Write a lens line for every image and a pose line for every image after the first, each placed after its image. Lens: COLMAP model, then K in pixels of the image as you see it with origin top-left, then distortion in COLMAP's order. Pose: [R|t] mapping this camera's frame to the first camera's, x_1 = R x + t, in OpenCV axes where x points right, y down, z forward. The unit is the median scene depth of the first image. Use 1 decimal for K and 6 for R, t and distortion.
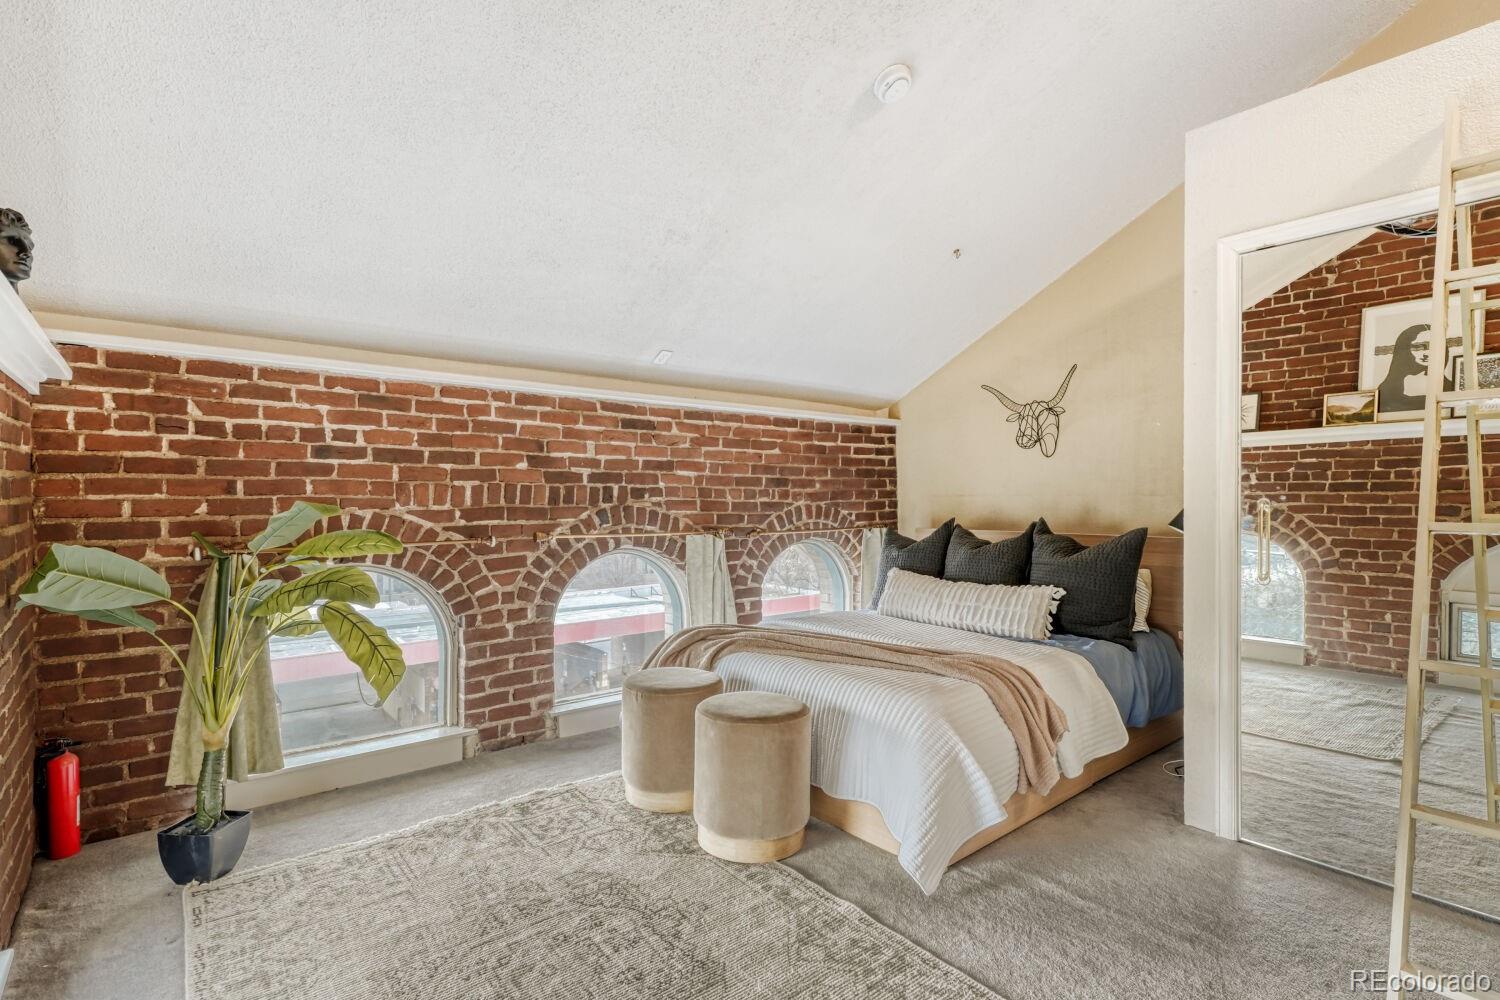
lens RADIAL K [[732.3, 0, 764.9], [0, 732.3, 502.8], [0, 0, 1]] dist [0.002404, -0.002880]
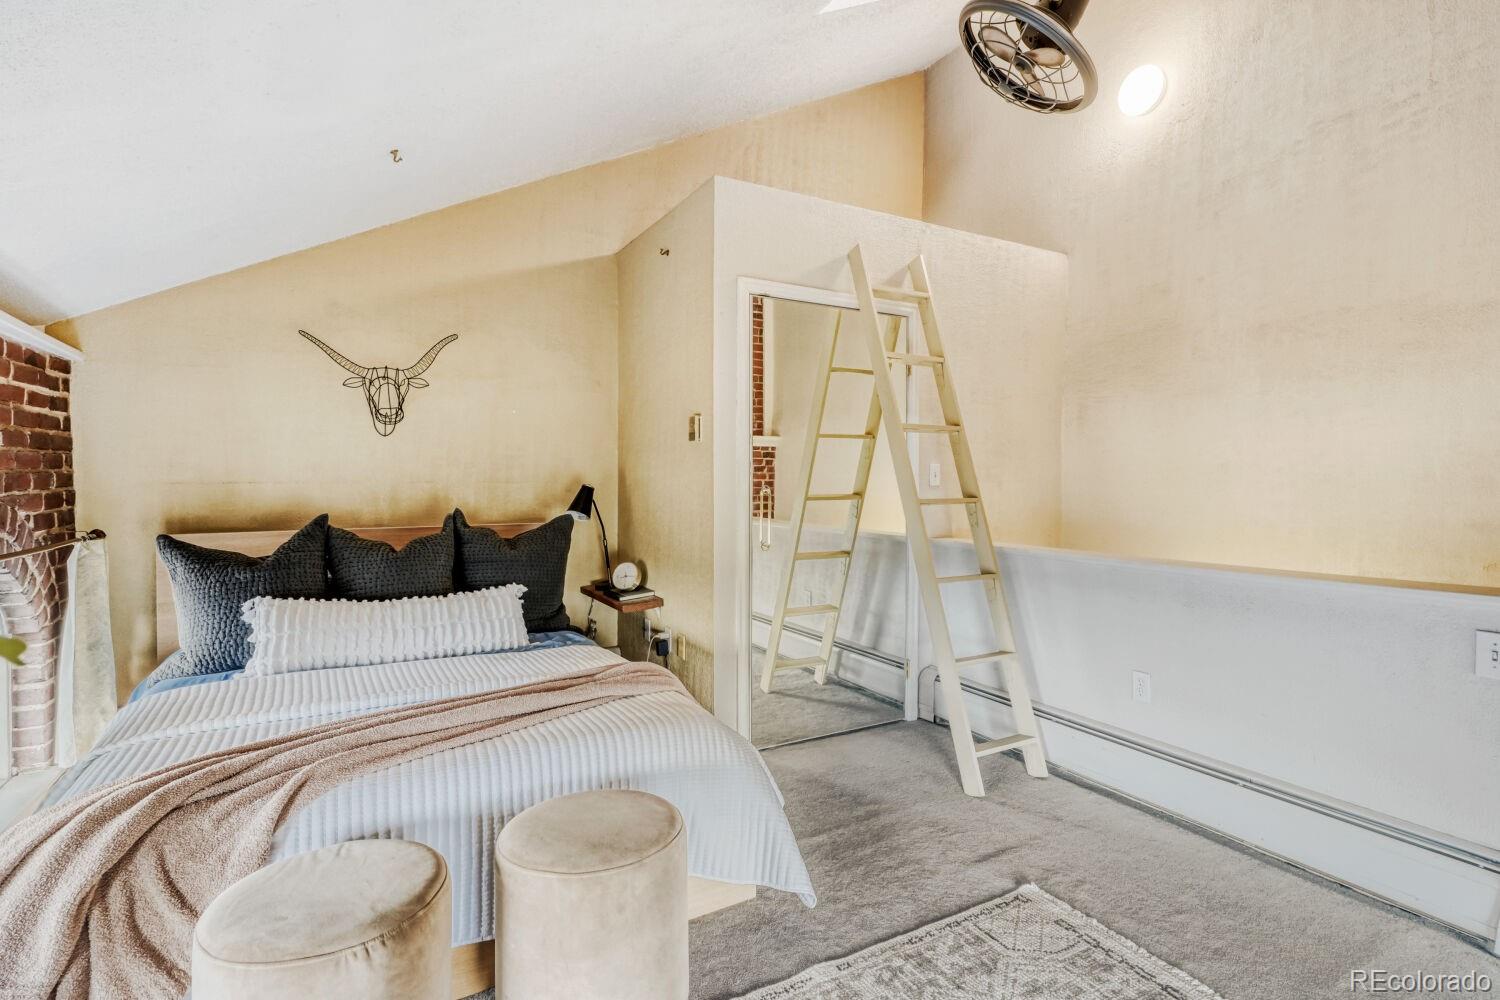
lens RADIAL K [[732.3, 0, 745.7], [0, 732.3, 490.5], [0, 0, 1]] dist [0.002404, -0.002880]
pose [[0.168944, -0.011180, 0.985562, -0.360298], [0.007072, 0.999924, 0.010130, -0.006776], [-0.985600, 0.005258, 0.169011, 0.462819]]
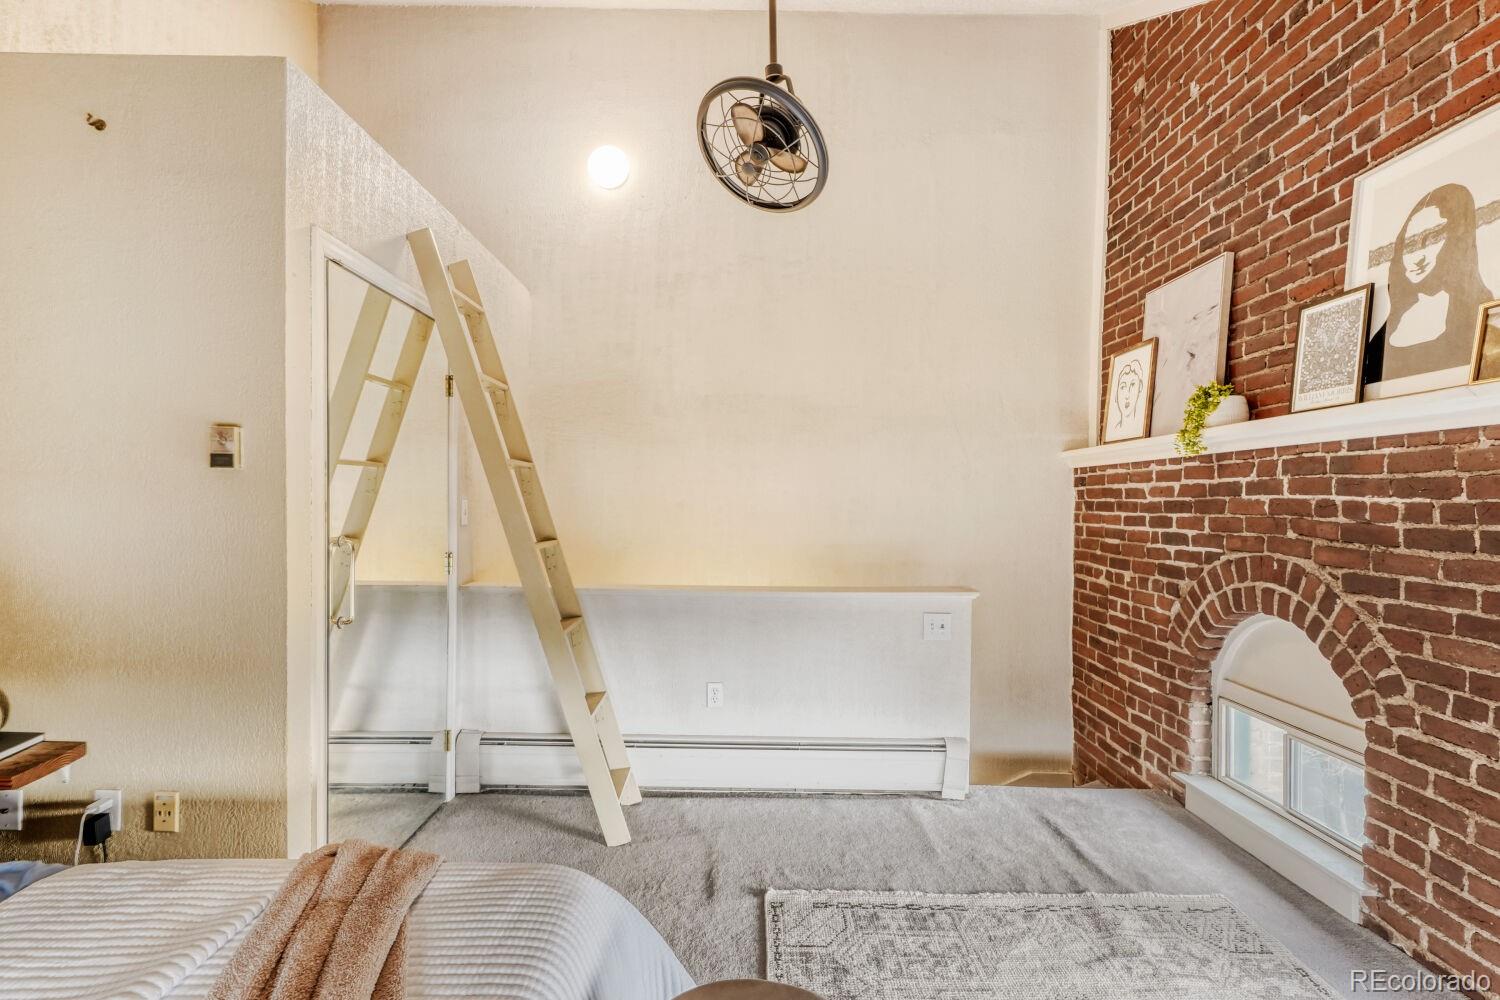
lens RADIAL K [[732.3, 0, 735.9], [0, 732.3, 502.3], [0, 0, 1]] dist [0.002404, -0.002880]
pose [[-0.786710, -0.012362, 0.617199, -0.163132], [-0.005571, 0.999901, 0.012925, -0.036399], [-0.617298, 0.006730, -0.786701, 0.810607]]
